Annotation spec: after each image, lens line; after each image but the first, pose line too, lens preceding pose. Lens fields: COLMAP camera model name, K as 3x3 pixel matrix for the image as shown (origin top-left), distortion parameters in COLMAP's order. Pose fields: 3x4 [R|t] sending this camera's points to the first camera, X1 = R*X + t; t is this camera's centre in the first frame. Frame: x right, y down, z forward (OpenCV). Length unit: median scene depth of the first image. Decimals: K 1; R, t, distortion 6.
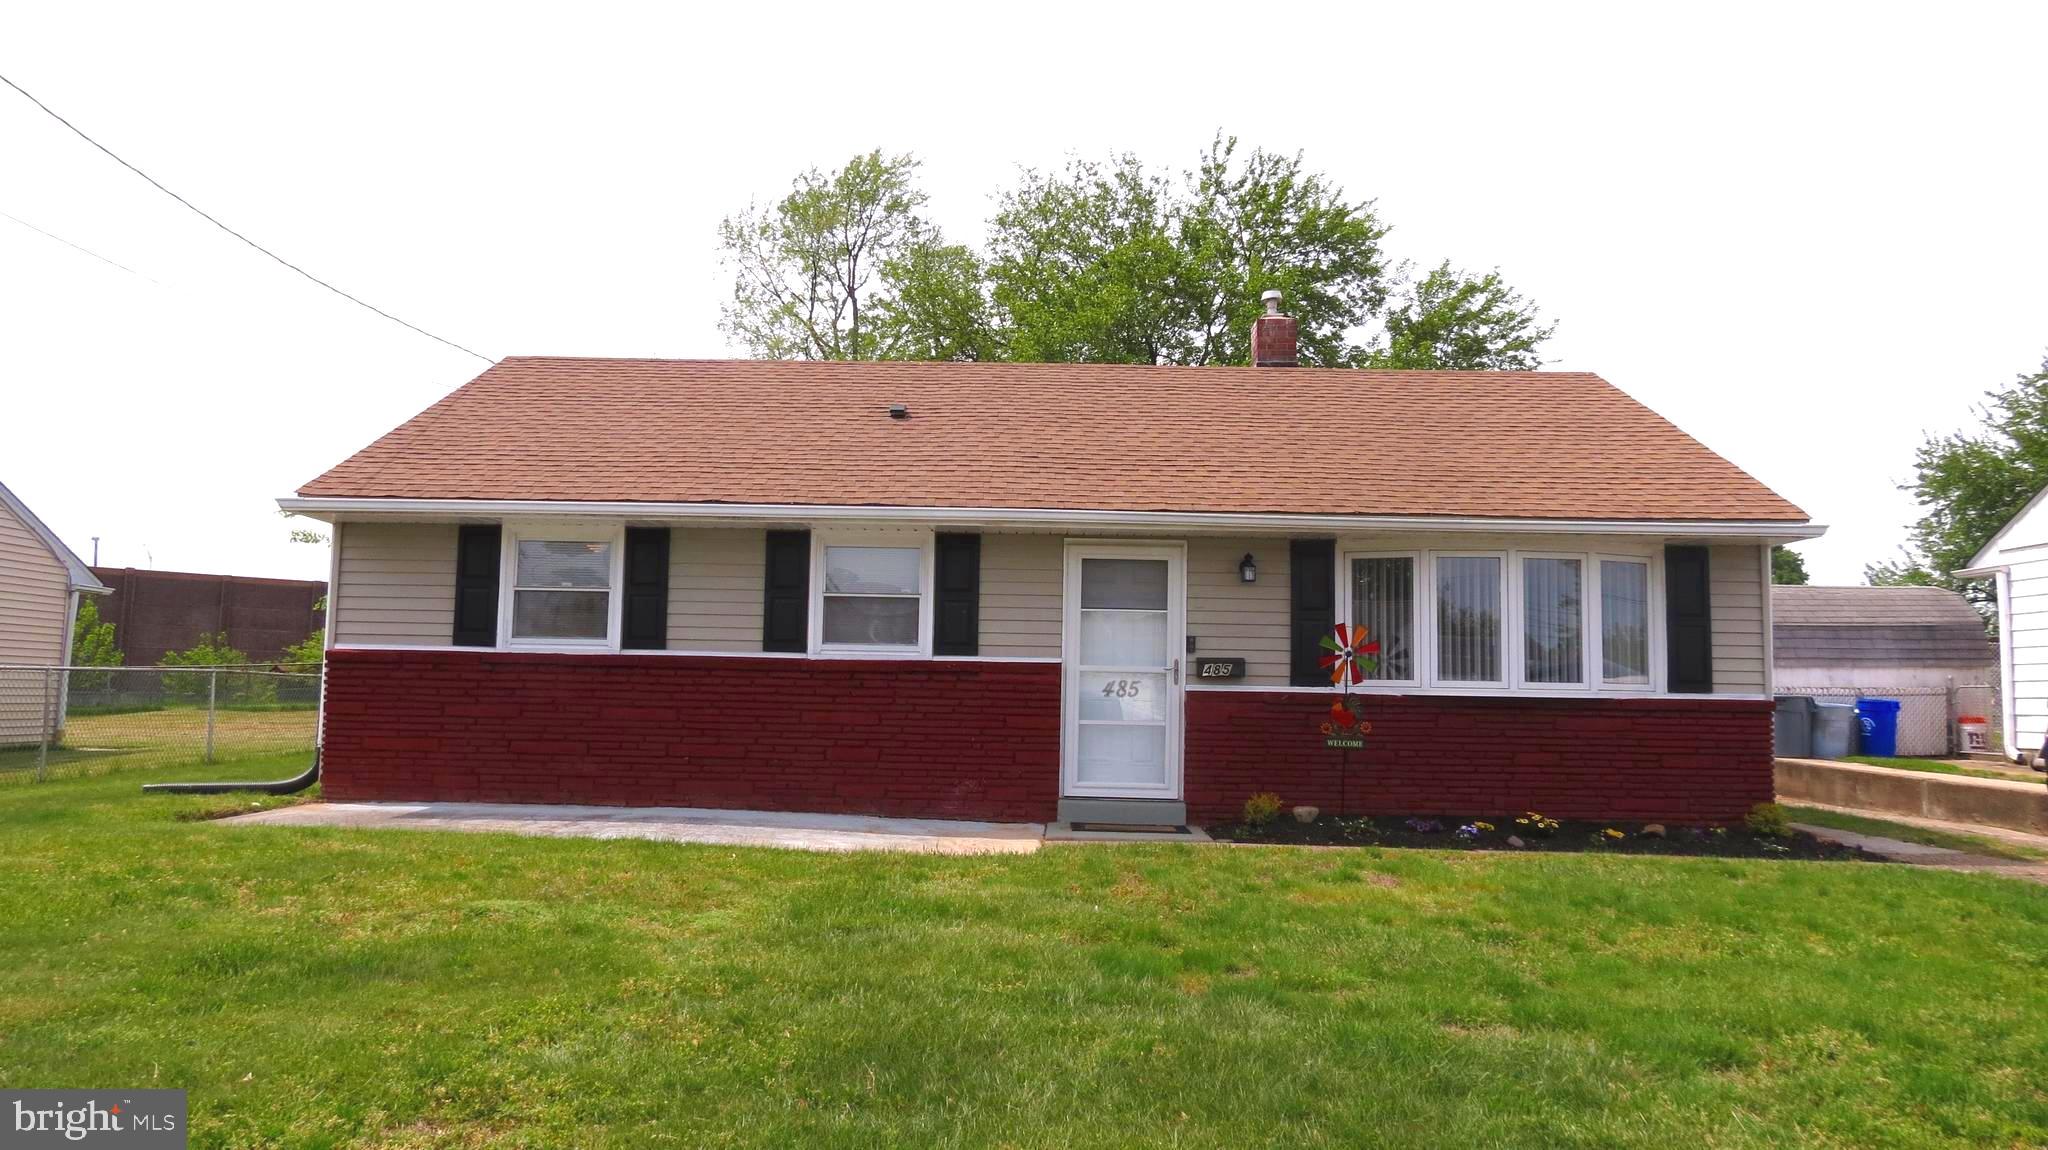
lens RADIAL K [[1454.4, 0, 1024.0], [0, 1454.4, 575.0], [0, 0, 1]] dist [-0.044639, 0.033204]
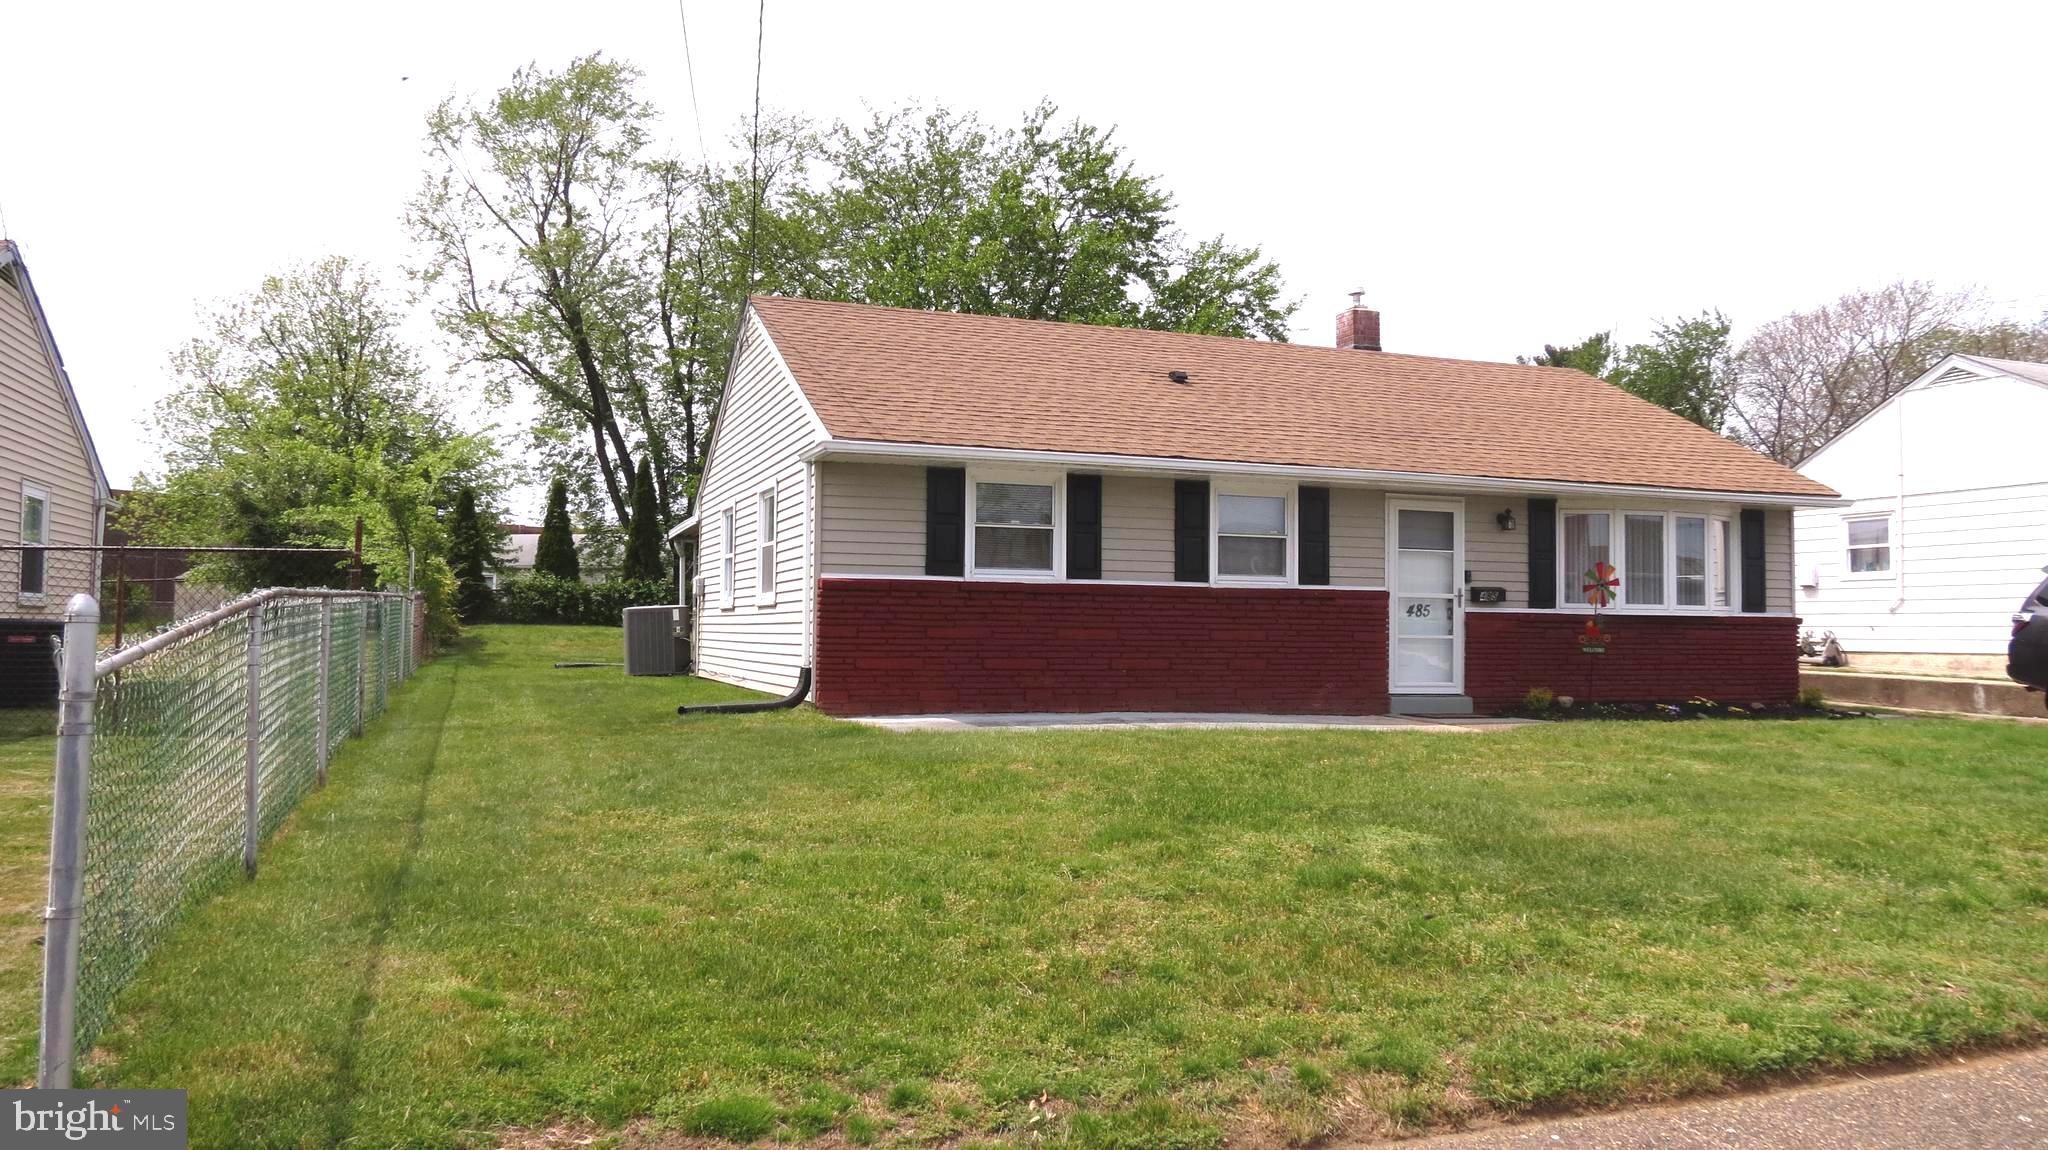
lens RADIAL K [[1454.4, 0, 1024.0], [0, 1454.4, 575.0], [0, 0, 1]] dist [-0.044639, 0.033204]
pose [[0.933490, 0.004887, 0.358570, -0.729955], [-0.025139, 0.998339, 0.051838, -0.011874], [-0.357721, -0.057404, 0.932063, -0.078716]]
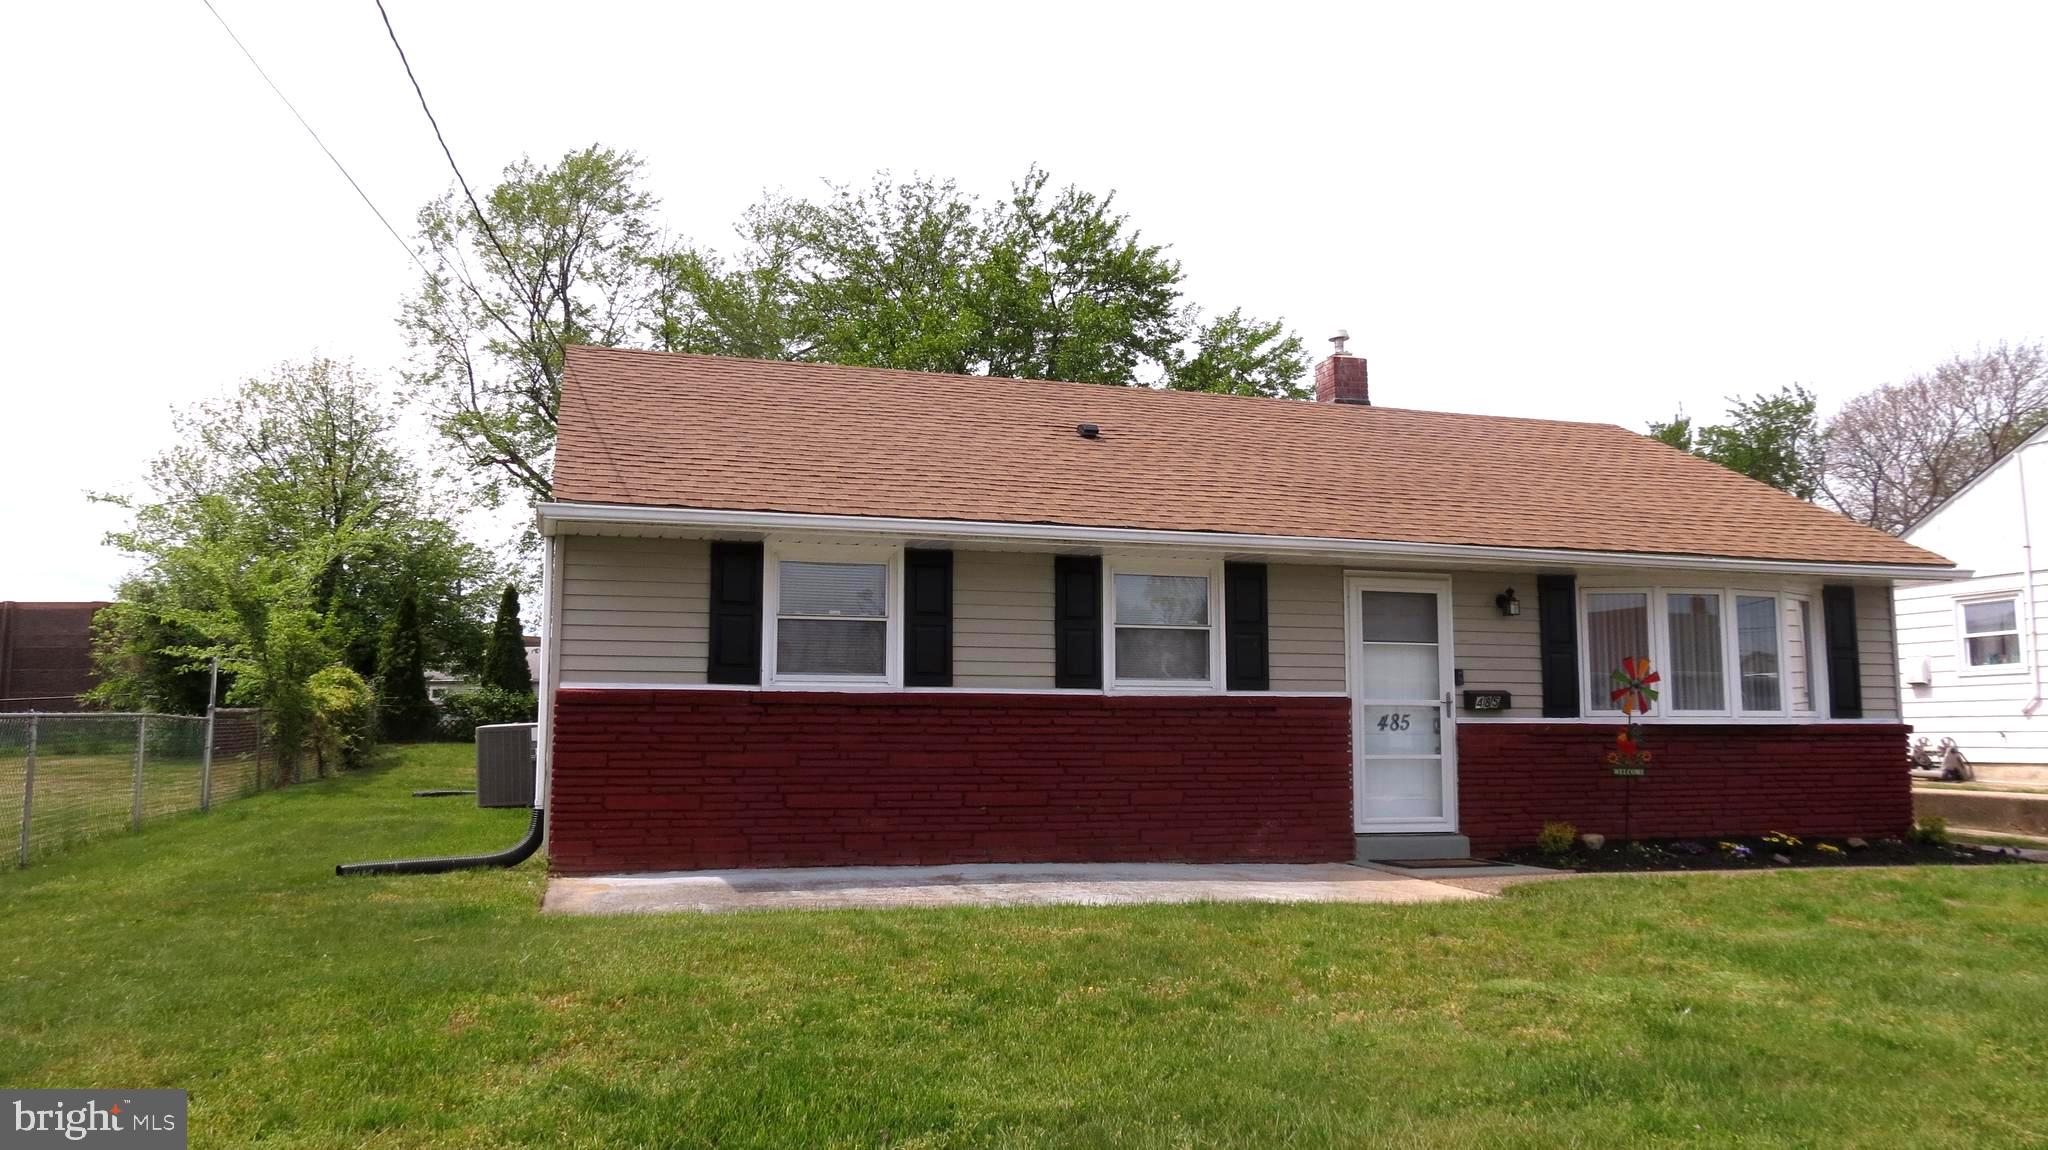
lens RADIAL K [[1454.4, 0, 1024.0], [0, 1454.4, 575.0], [0, 0, 1]] dist [-0.044639, 0.033204]
pose [[0.952344, 0.016493, 0.304579, -0.479373], [-0.010256, 0.999704, -0.022068, 0.001986], [-0.304853, 0.017893, 0.952231, 0.133492]]
